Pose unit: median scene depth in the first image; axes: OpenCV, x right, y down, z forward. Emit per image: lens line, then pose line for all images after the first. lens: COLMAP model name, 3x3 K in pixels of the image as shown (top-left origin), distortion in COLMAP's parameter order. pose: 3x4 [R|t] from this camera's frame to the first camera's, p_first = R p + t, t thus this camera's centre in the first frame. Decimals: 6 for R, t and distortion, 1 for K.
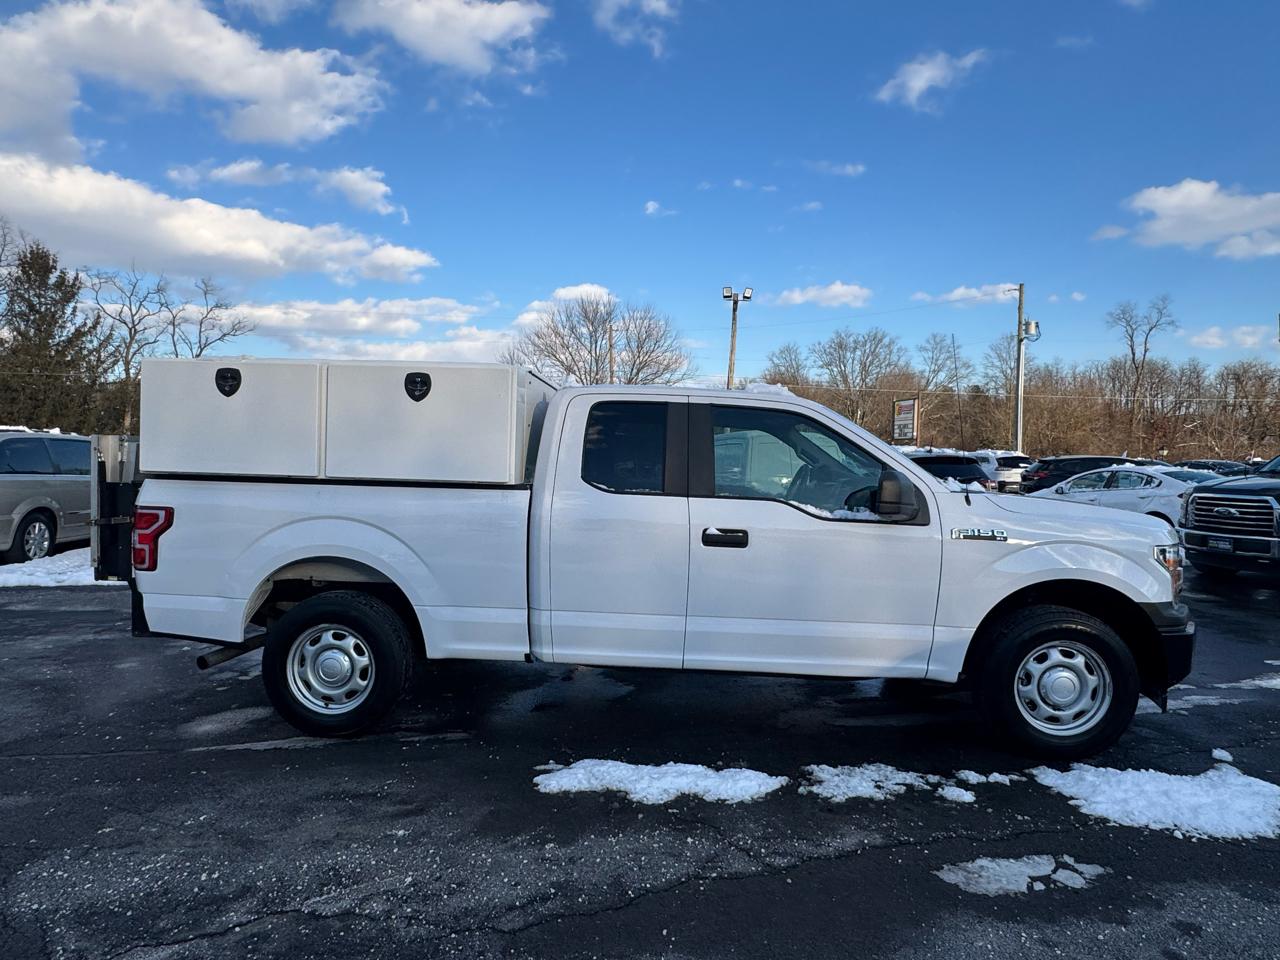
lens RADIAL K [[739.3, 0, 638.8], [0, 739.3, 459.7], [0, 0, 1]] dist [-0.000599, 0.001493]
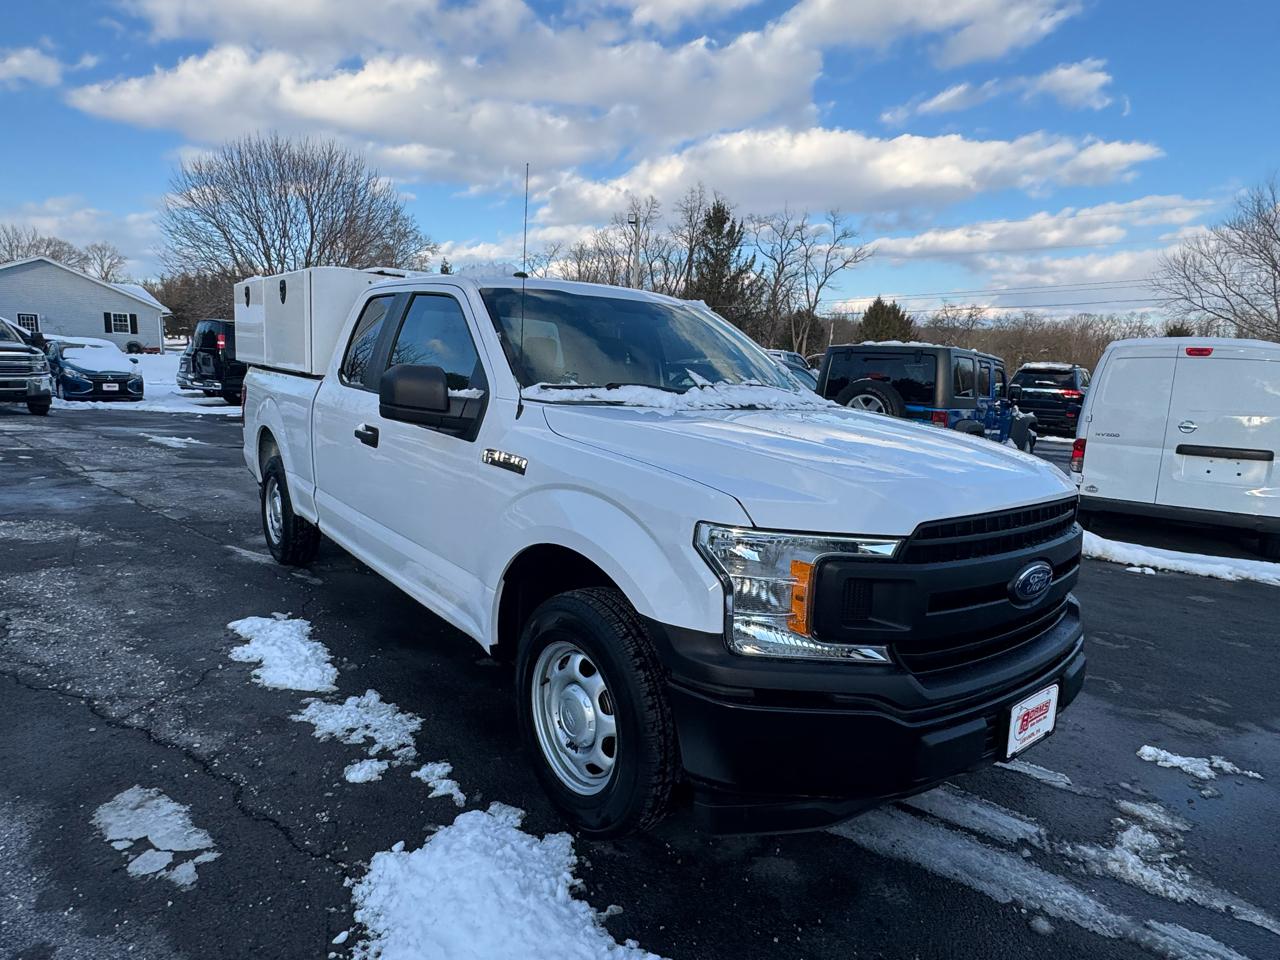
lens RADIAL K [[751.6, 0, 651.4], [0, 751.6, 435.4], [0, 0, 1]] dist [-0.009177, 0.007707]
pose [[0.663435, 0.083938, -0.743511, 1.043463], [-0.033563, 0.996026, 0.082496, 0.011257], [0.747481, -0.029776, 0.663615, 0.606101]]
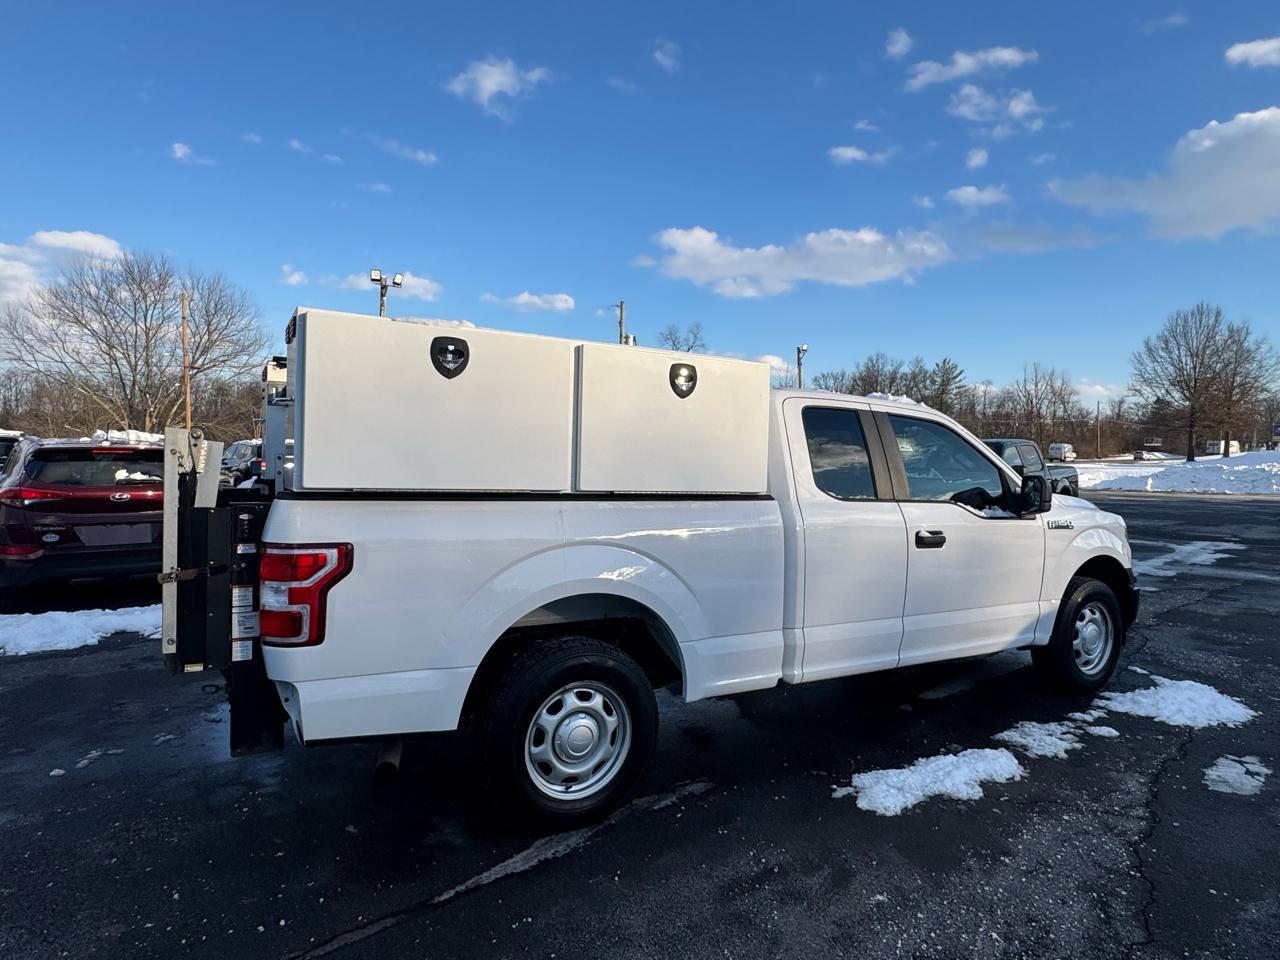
lens RADIAL K [[739.3, 0, 649.0], [0, 739.3, 492.7], [0, 0, 1]] dist [-0.000599, 0.001493]
pose [[0.838878, -0.025296, 0.543731, -0.764710], [-0.002097, 0.998762, 0.049701, -0.010512], [-0.544315, -0.042833, 0.837787, 0.332862]]
